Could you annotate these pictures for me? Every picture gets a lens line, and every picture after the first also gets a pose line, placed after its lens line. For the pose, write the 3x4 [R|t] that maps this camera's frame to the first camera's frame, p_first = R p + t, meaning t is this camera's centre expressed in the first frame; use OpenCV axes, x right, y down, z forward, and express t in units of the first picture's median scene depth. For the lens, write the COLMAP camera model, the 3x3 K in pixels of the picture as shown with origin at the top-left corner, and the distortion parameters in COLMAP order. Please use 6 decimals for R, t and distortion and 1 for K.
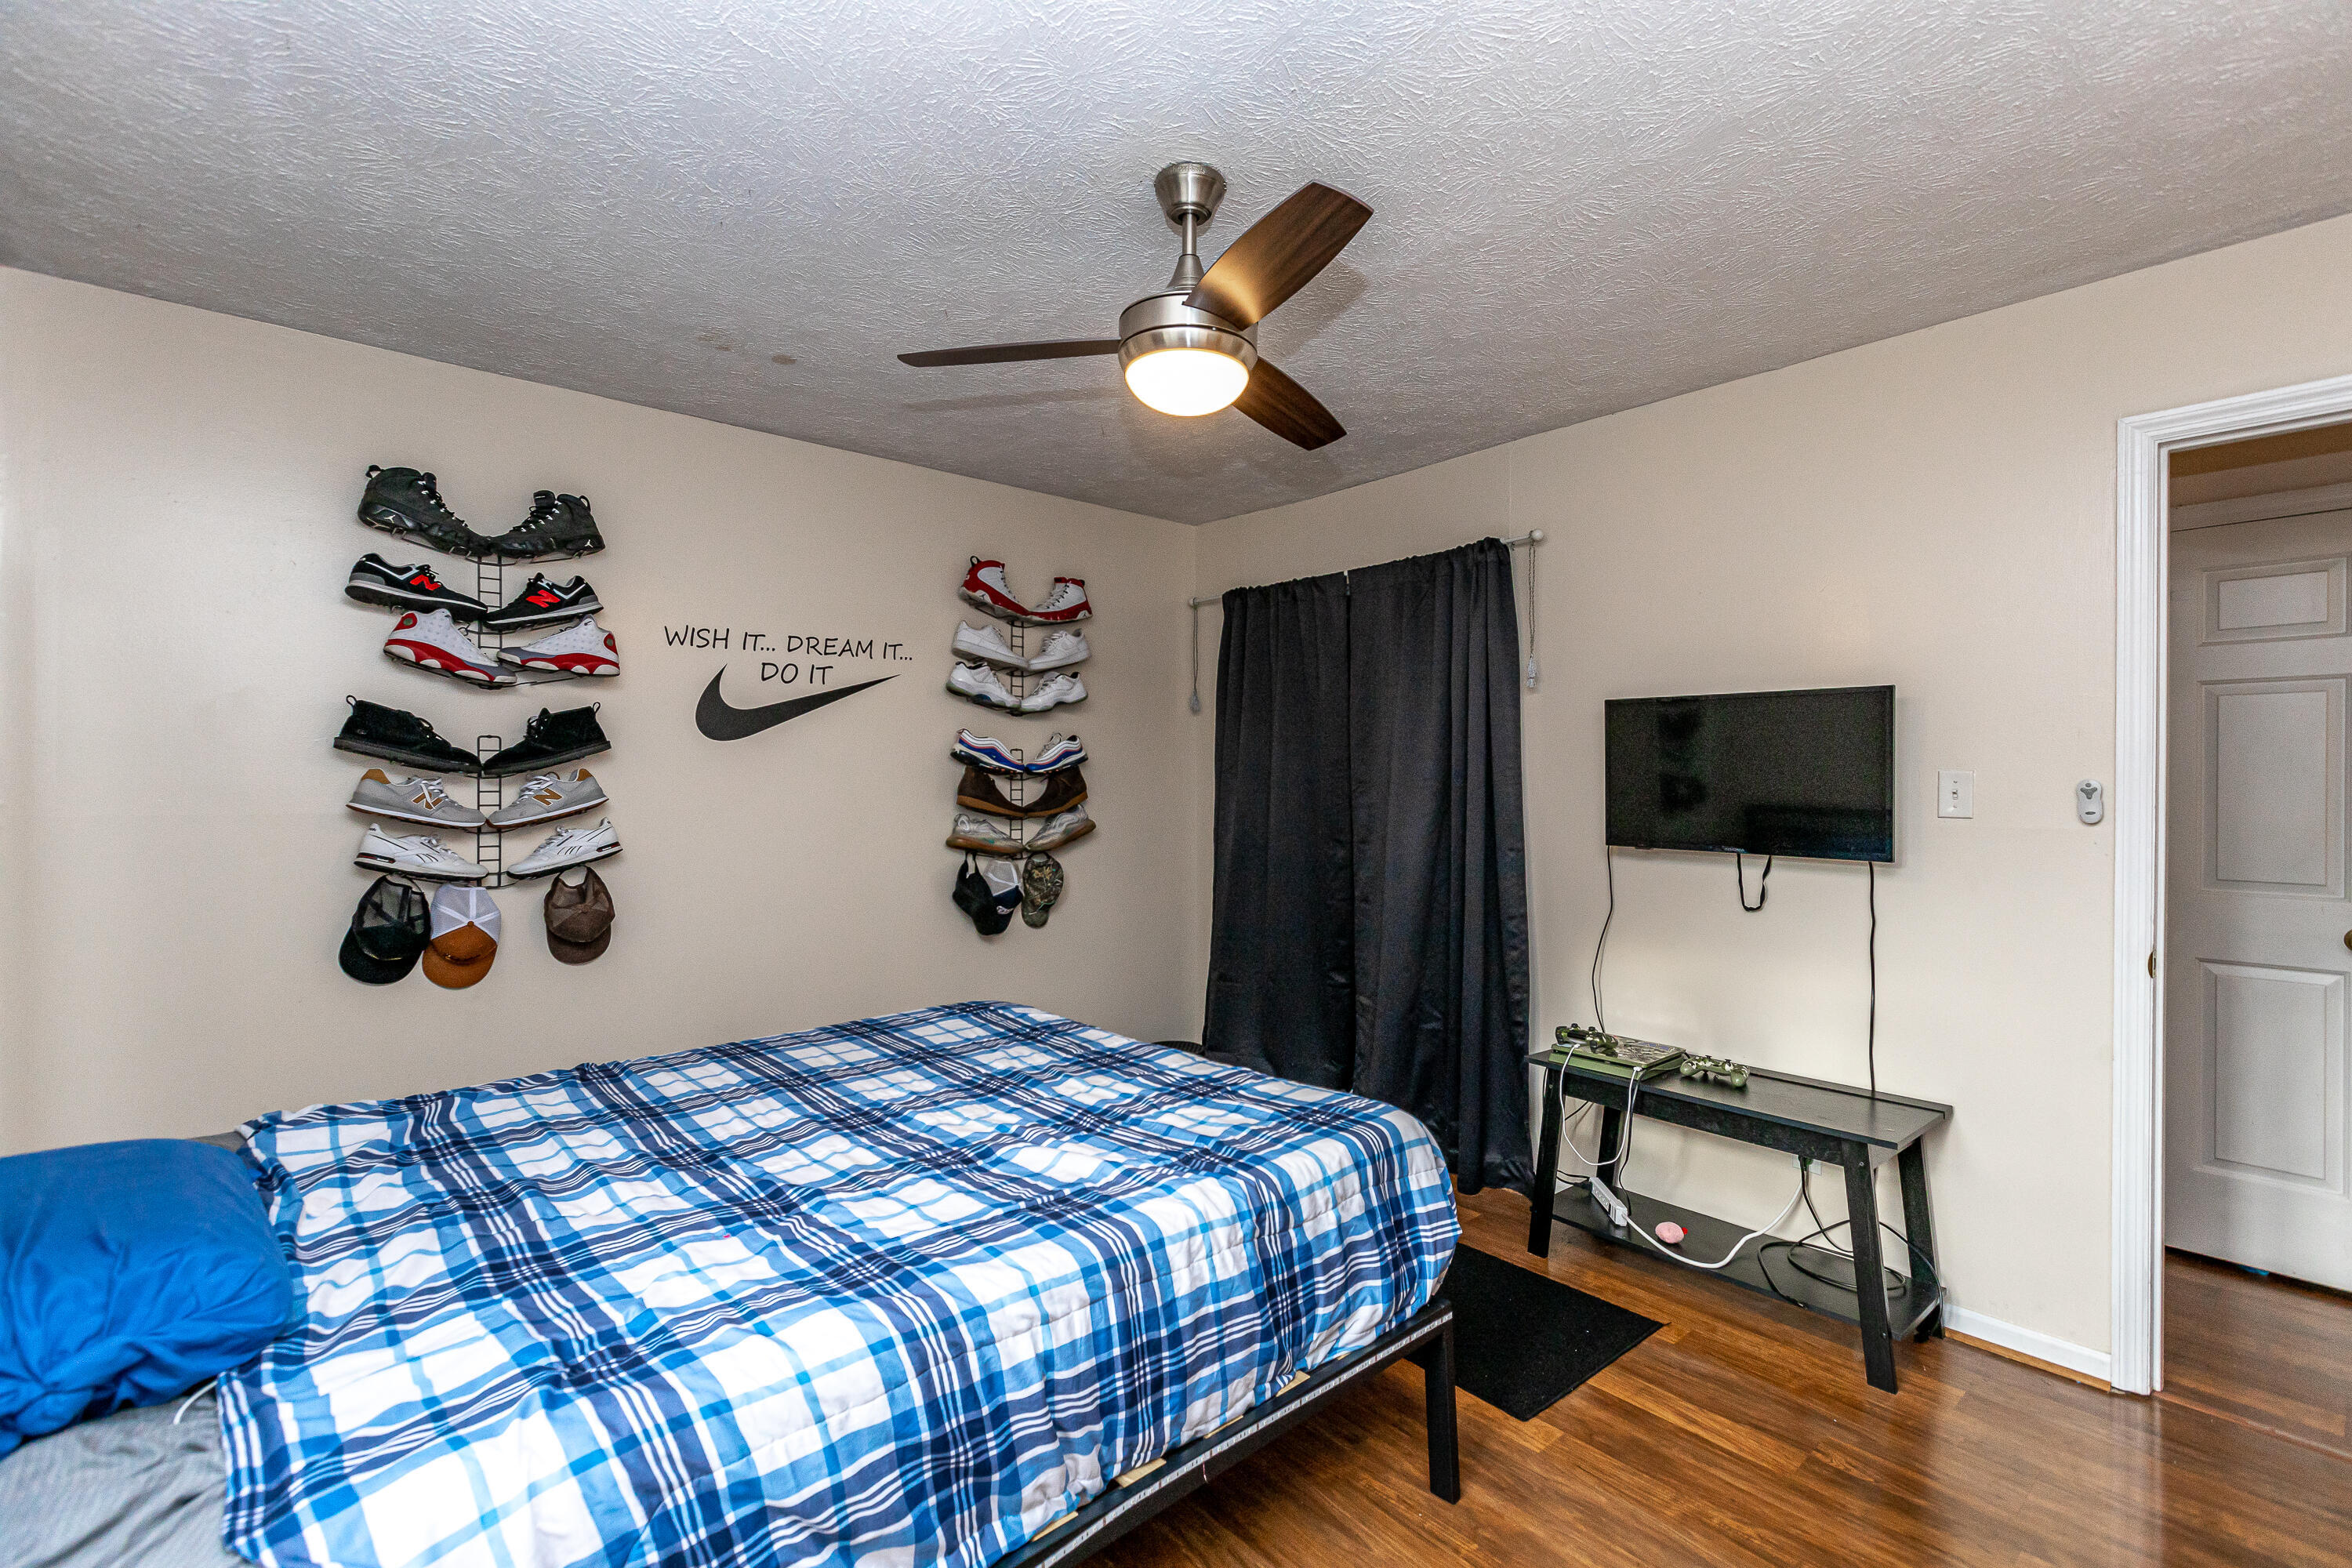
lens RADIAL K [[1056.5, 0, 1176.0], [0, 1056.5, 784.0], [0, 0, 1]] dist [0.002111, 0.000117]
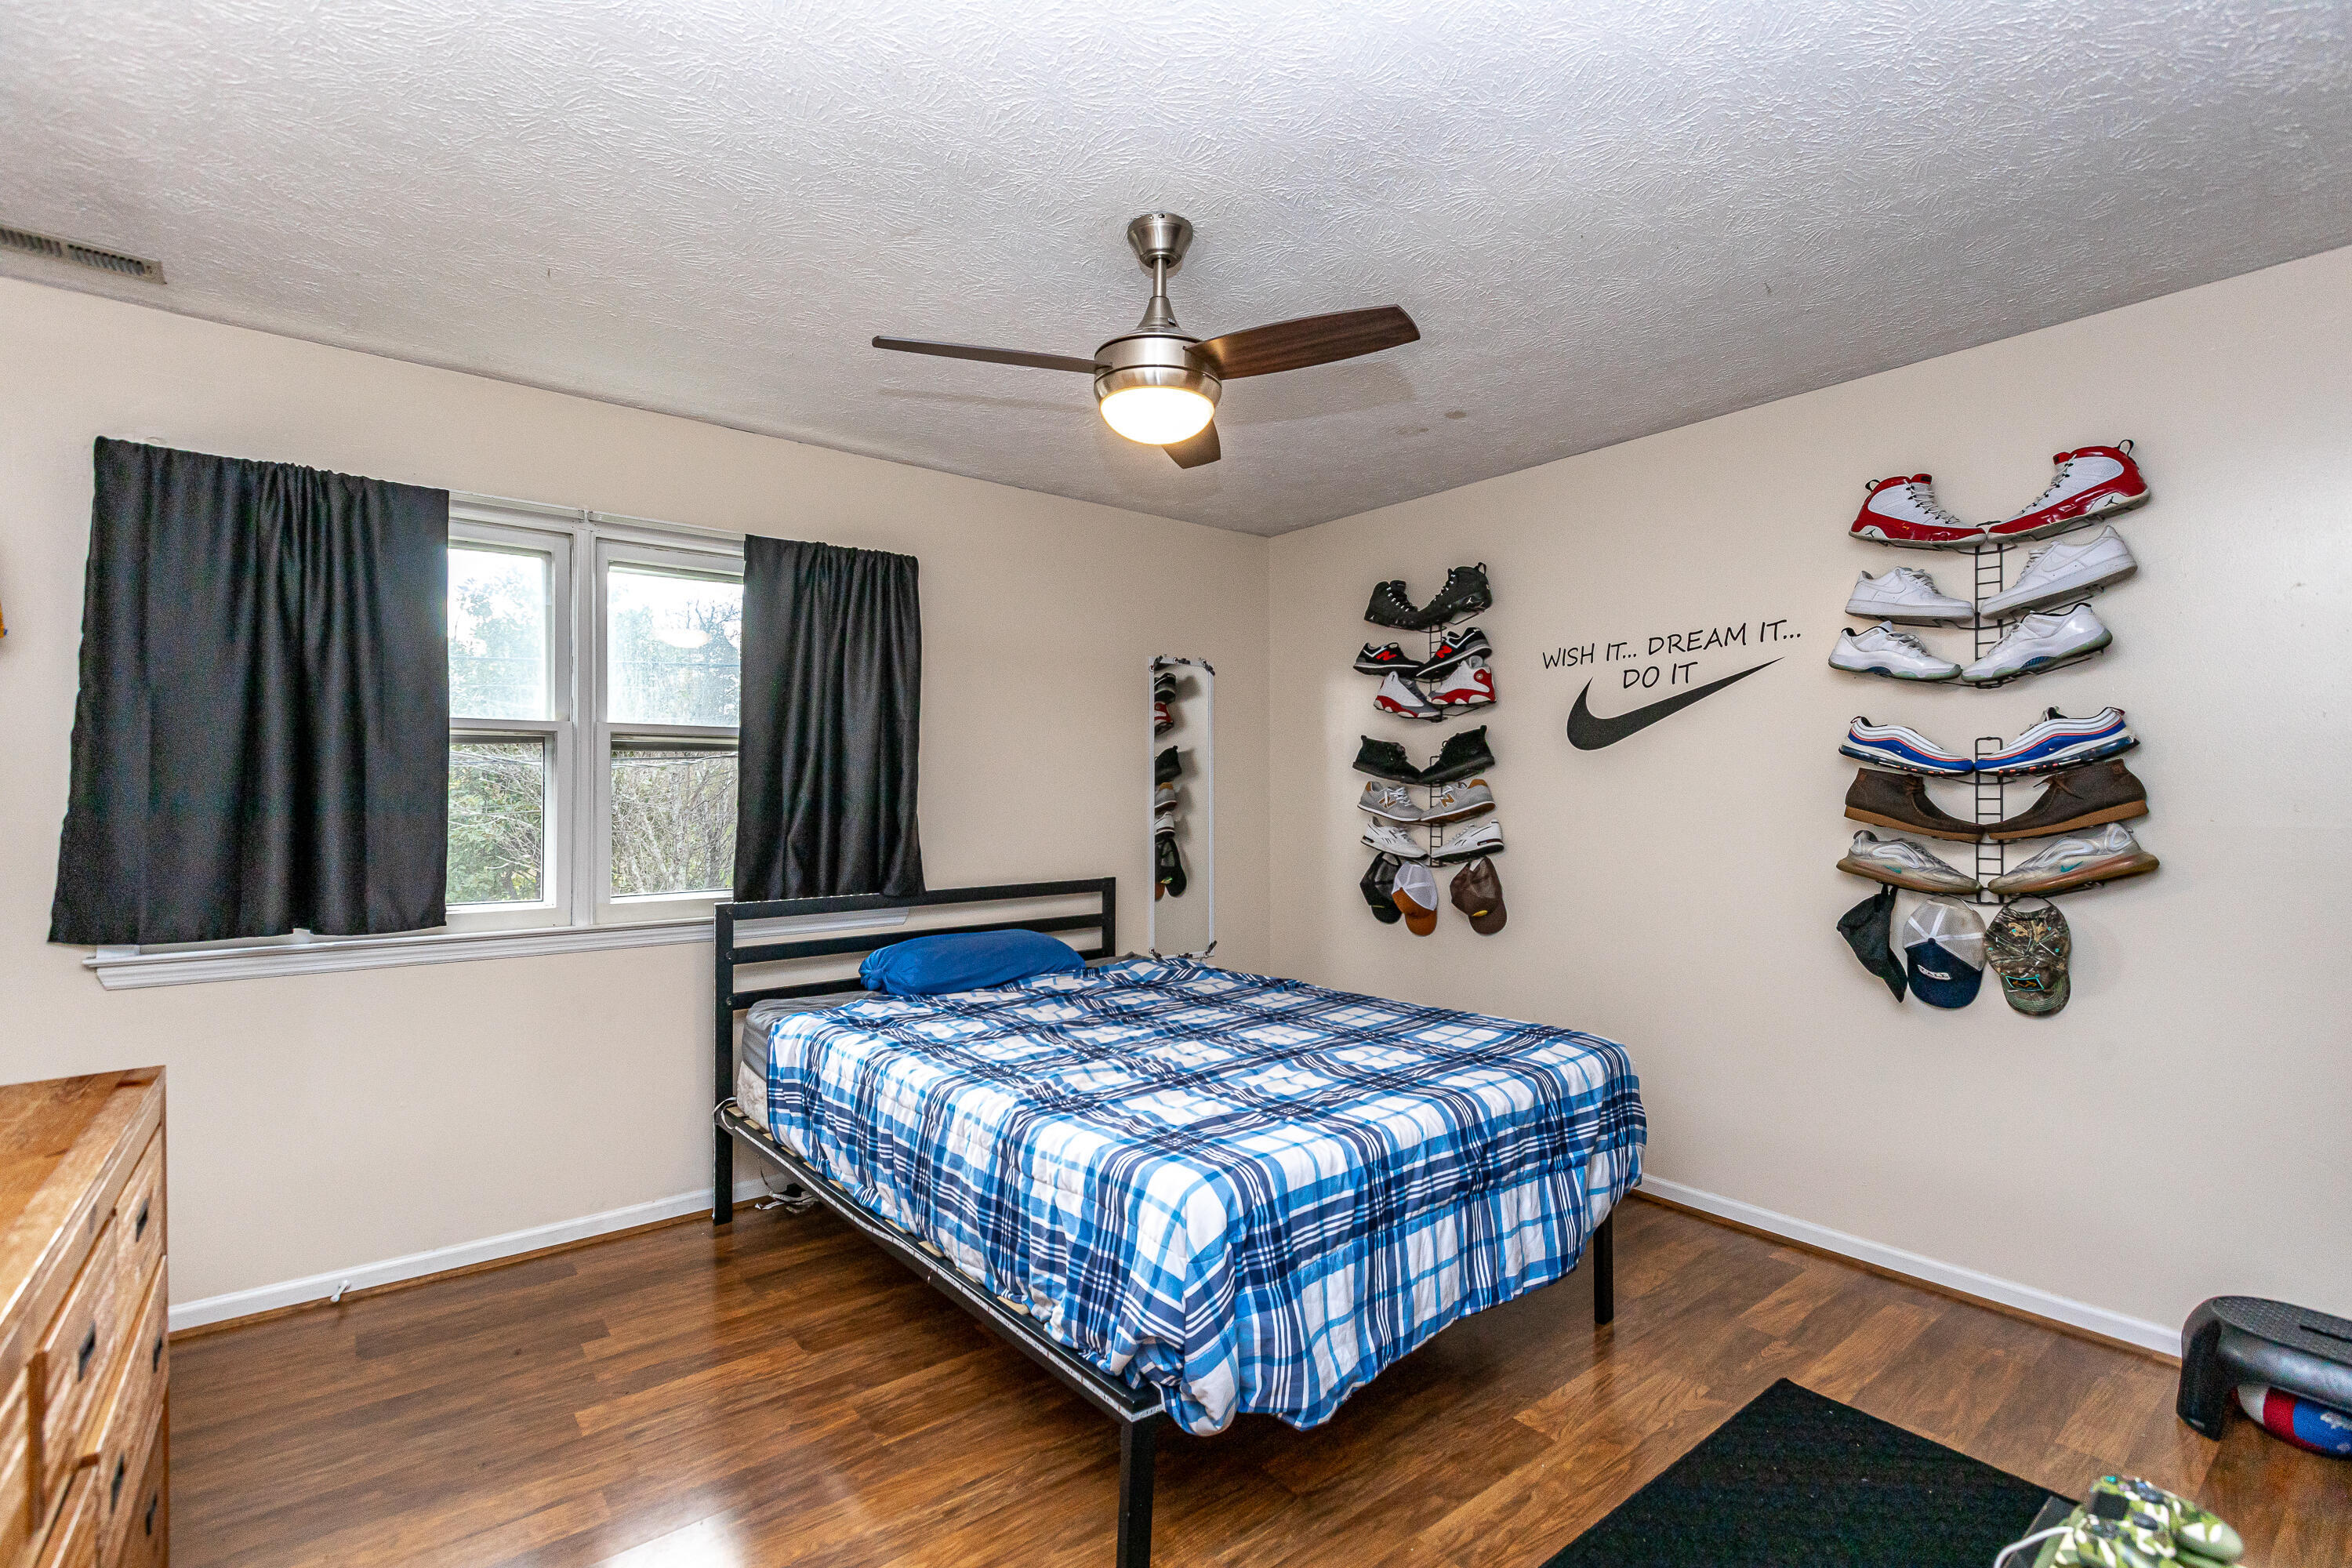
lens RADIAL K [[1056.5, 0, 1176.0], [0, 1056.5, 784.0], [0, 0, 1]] dist [0.002111, 0.000117]
pose [[-0.045611, -0.013159, -0.998873, 0.690859], [-0.005358, 0.999902, -0.012928, 0.009523], [0.998945, 0.004762, -0.045677, 0.676294]]
